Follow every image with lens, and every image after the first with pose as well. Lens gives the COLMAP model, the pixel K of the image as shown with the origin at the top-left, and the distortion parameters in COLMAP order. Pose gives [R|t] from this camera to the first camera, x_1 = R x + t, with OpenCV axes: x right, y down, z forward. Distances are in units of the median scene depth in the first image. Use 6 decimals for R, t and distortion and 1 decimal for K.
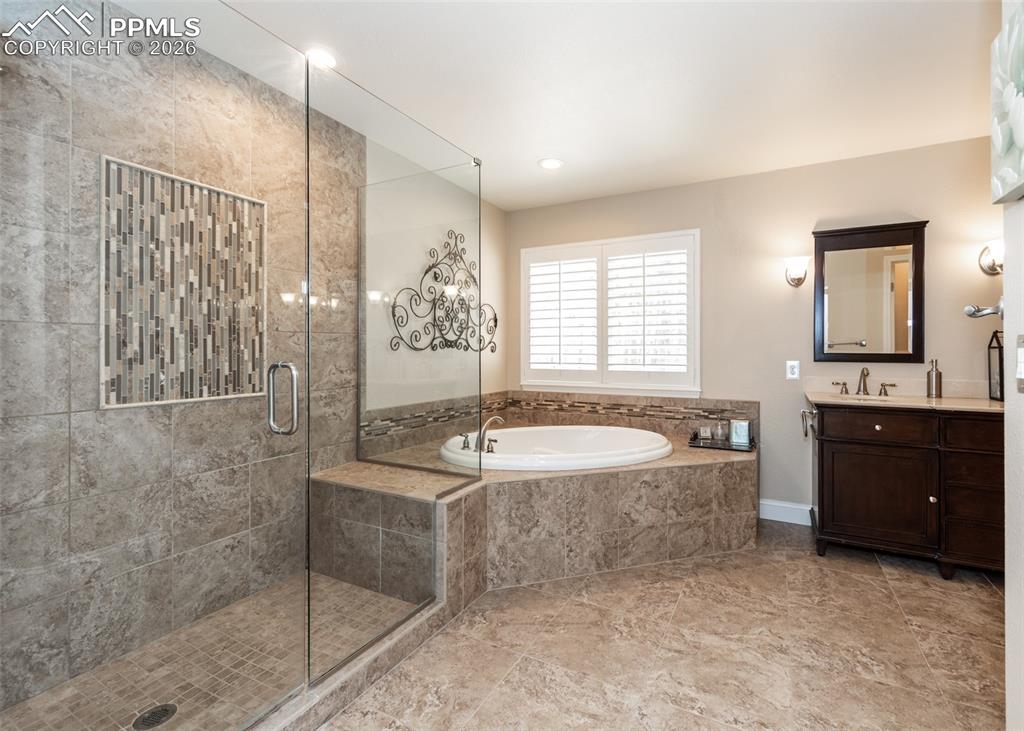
lens RADIAL K [[467.9, 0, 543.2], [0, 467.9, 352.5], [0, 0, 1]] dist [0.011213, -0.003105]
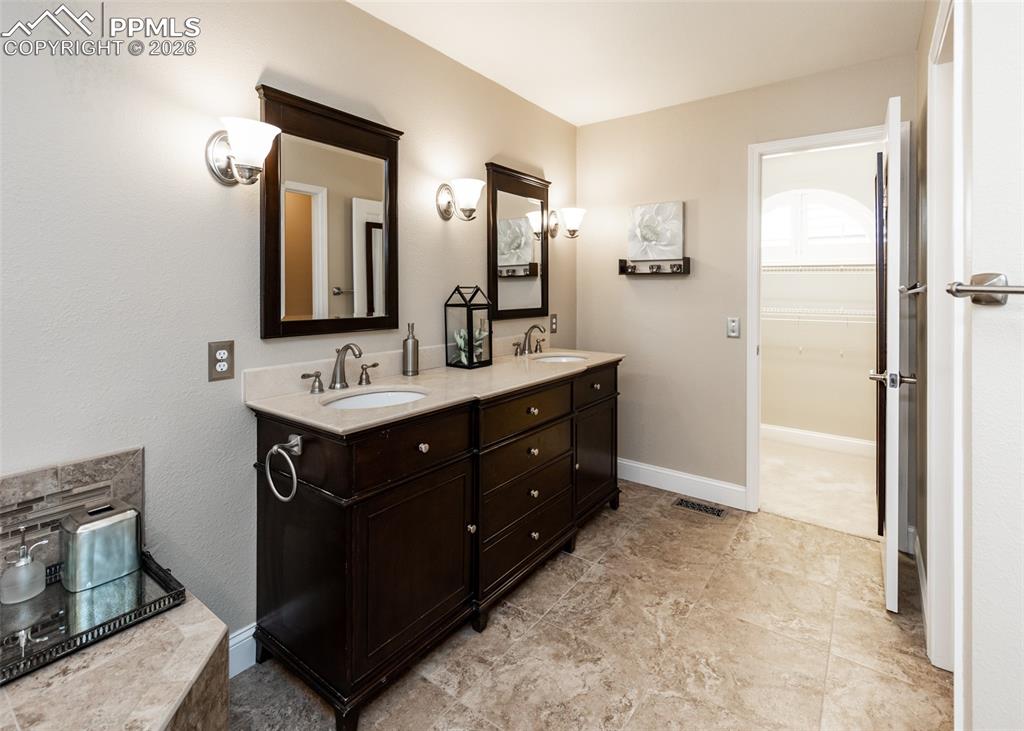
lens RADIAL K [[476.1, 0, 526.2], [0, 476.1, 288.4], [0, 0, 1]] dist [-0.001448, -0.000748]
pose [[0.163299, -0.000177, 0.986577, 0.149239], [-0.000255, 1.000000, 0.000222, -0.049185], [-0.986577, -0.000288, 0.163299, 0.851041]]
